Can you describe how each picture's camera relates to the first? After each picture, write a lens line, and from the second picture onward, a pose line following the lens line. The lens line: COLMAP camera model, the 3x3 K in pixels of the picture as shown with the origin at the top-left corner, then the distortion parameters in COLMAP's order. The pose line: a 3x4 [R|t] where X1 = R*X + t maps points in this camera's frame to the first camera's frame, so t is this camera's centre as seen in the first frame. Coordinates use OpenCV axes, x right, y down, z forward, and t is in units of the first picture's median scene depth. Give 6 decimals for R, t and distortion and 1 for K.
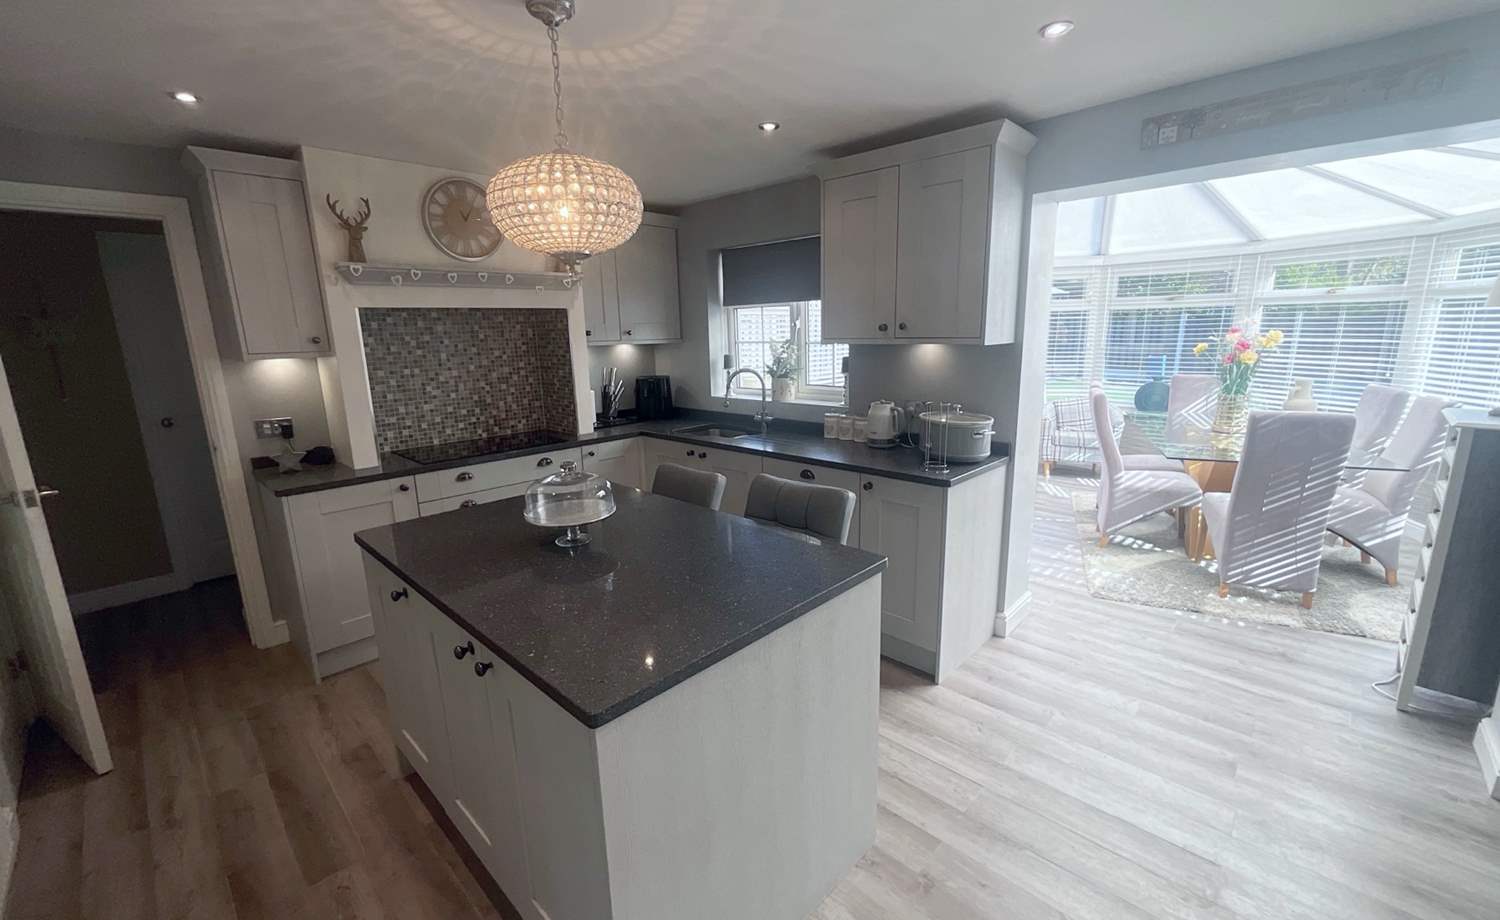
lens RADIAL K [[608.8, 0, 745.0], [0, 608.8, 459.9], [0, 0, 1]] dist [0.000736, 0.000179]
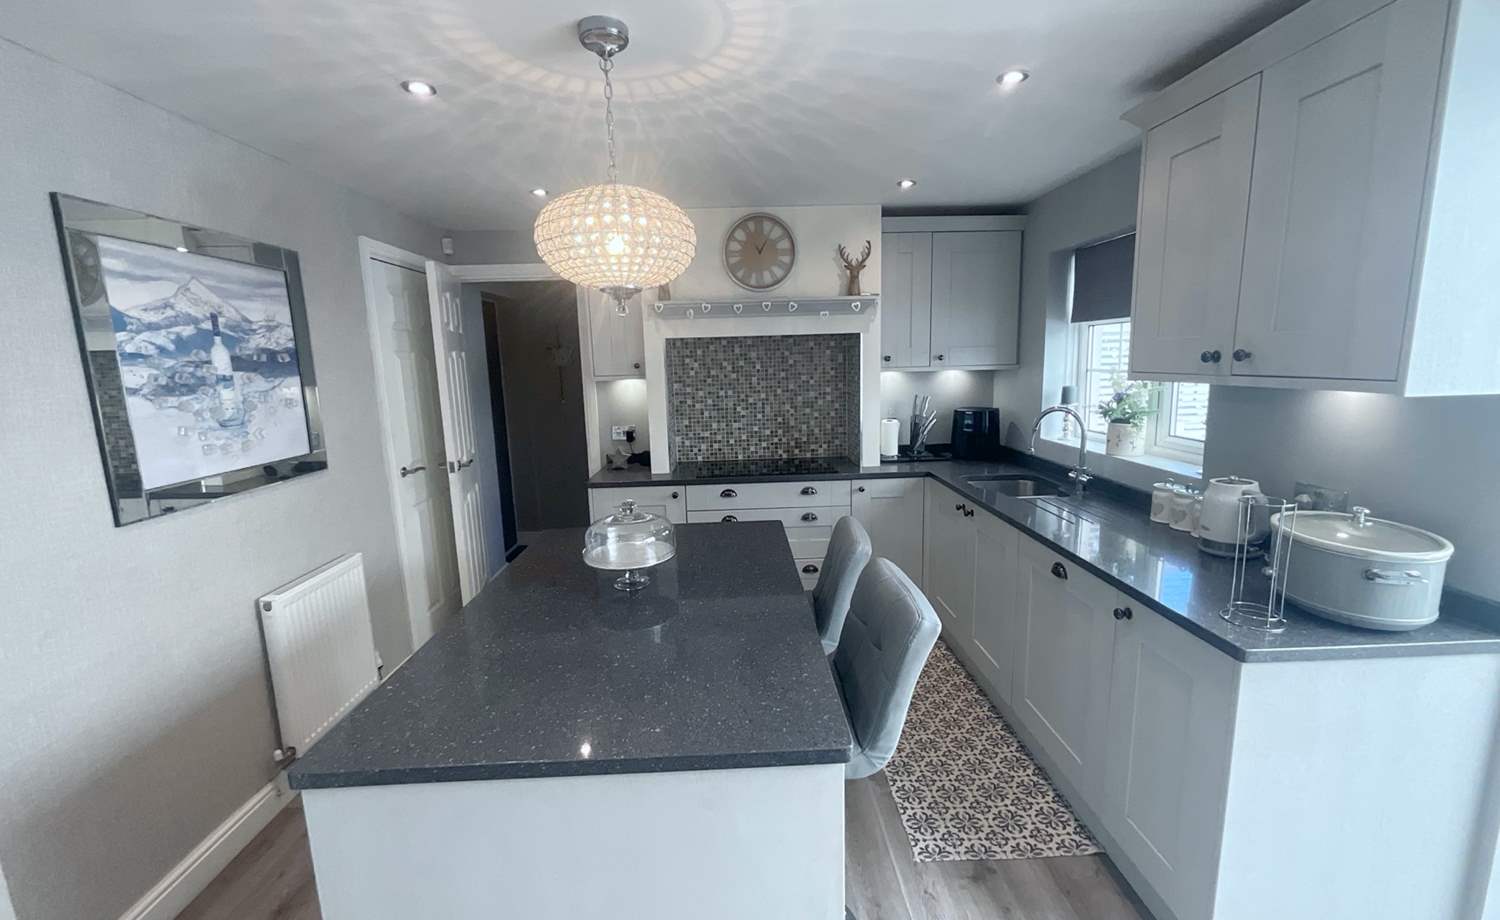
lens RADIAL K [[608.8, 0, 748.5], [0, 608.8, 456.6], [0, 0, 1]] dist [0.000736, 0.000179]
pose [[0.714993, 0.114619, -0.689672, 0.294924], [-0.136354, 0.990388, 0.023235, -0.066834], [0.685706, 0.077427, 0.723749, 0.251299]]
